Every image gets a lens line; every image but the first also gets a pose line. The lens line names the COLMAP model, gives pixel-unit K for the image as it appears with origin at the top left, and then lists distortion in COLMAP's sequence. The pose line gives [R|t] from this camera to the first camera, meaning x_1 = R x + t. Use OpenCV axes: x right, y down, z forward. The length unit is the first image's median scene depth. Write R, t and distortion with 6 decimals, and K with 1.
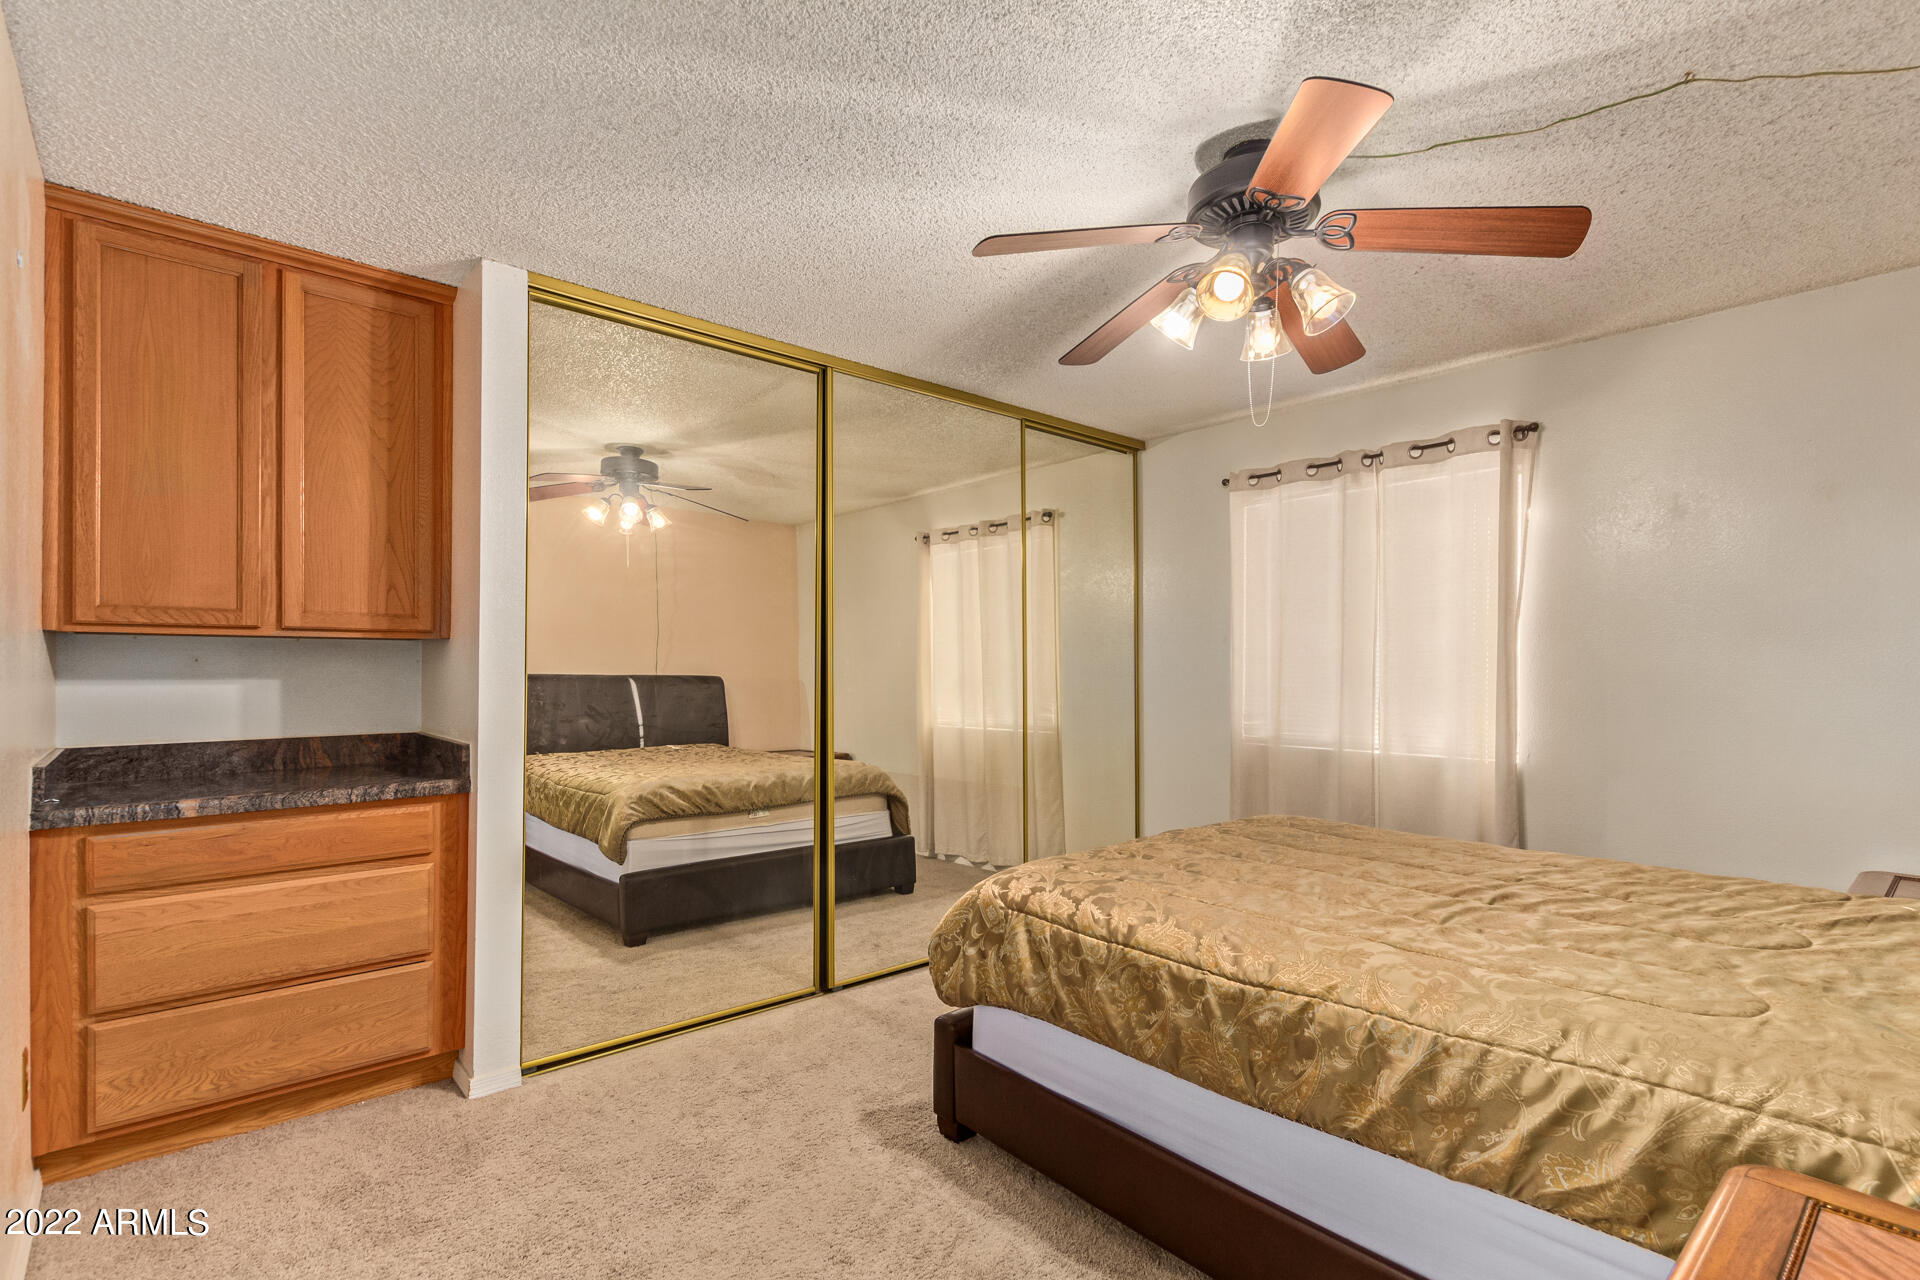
lens RADIAL K [[892.1, 0, 967.4], [0, 892.1, 652.8], [0, 0, 1]] dist [0.005364, 0.000364]
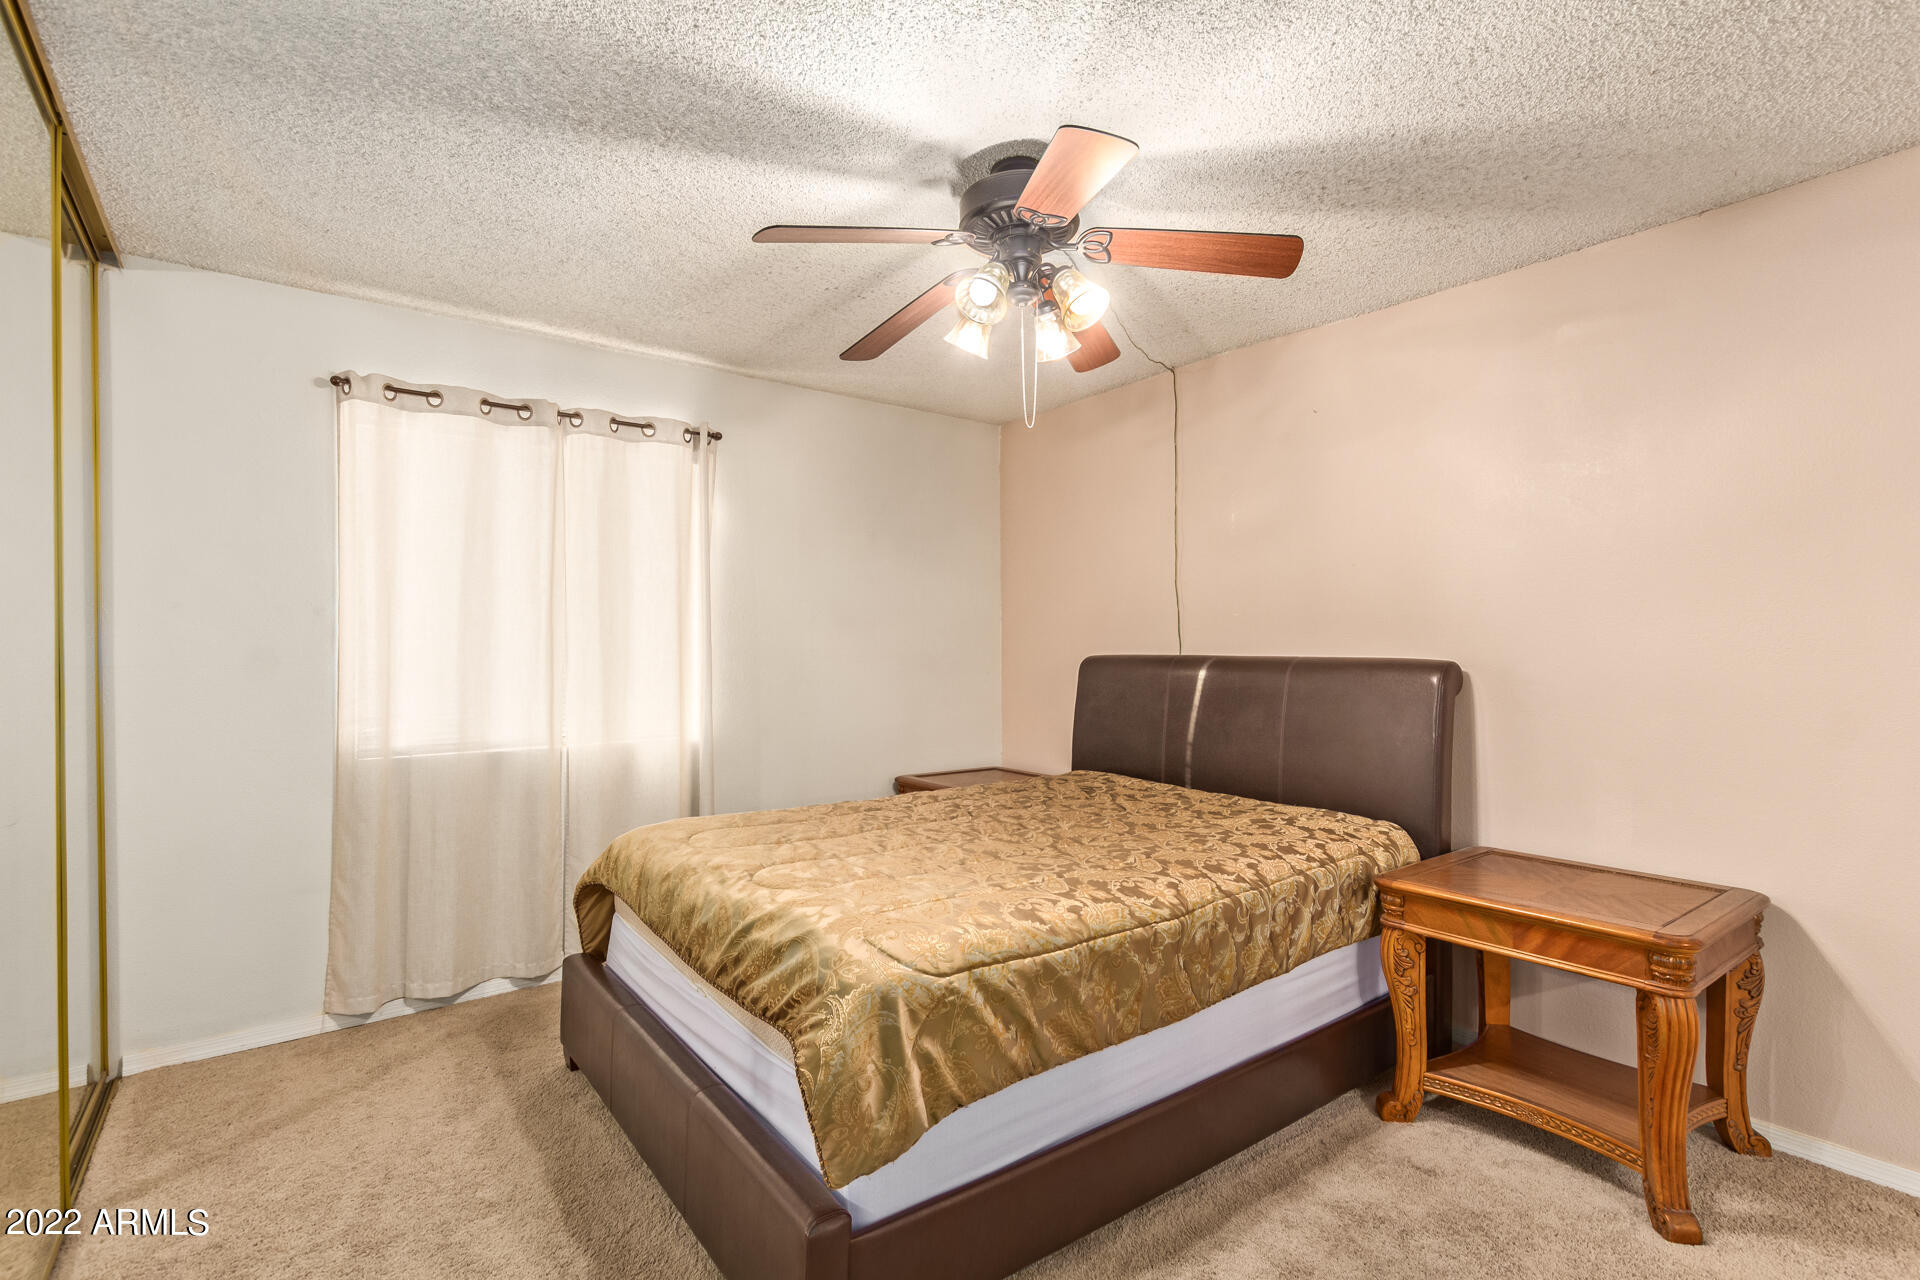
lens RADIAL K [[897.1, 0, 962.5], [0, 897.1, 632.9], [0, 0, 1]] dist [0.003726, -0.000233]
pose [[0.070887, 0.016119, 0.997354, -0.750299], [-0.012389, 0.999807, -0.015278, 0.010578], [-0.997407, -0.011273, 0.071073, 0.994342]]
